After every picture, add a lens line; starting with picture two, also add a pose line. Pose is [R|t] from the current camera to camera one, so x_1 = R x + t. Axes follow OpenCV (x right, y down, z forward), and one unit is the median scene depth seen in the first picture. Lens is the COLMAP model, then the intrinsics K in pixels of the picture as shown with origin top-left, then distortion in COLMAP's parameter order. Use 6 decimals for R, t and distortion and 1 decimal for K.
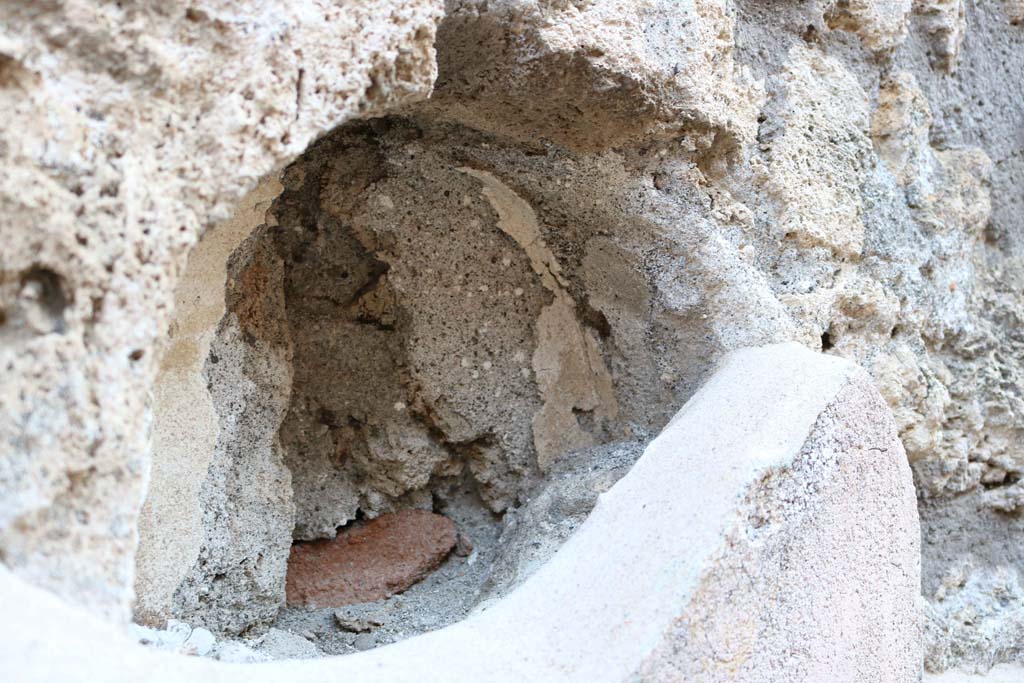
lens RADIAL K [[1181.2, 0, 512.0], [0, 1181.2, 341.5], [0, 0, 1]] dist [-0.099442, 0.050886]
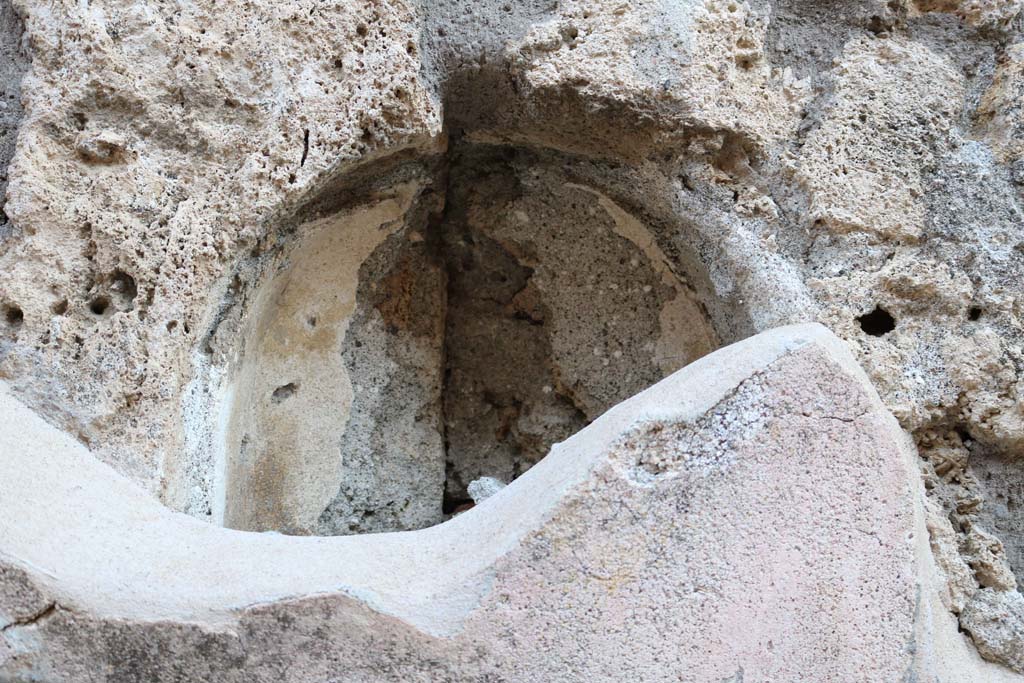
lens RADIAL K [[1476.8, 0, 512.0], [0, 1476.8, 341.5], [0, 0, 1]] dist [-0.066265, 0.091763]
pose [[0.819719, -0.018177, -0.572478, 0.839816], [-0.006379, 0.999145, -0.040858, 0.079061], [0.572731, 0.037144, 0.818901, -0.260888]]
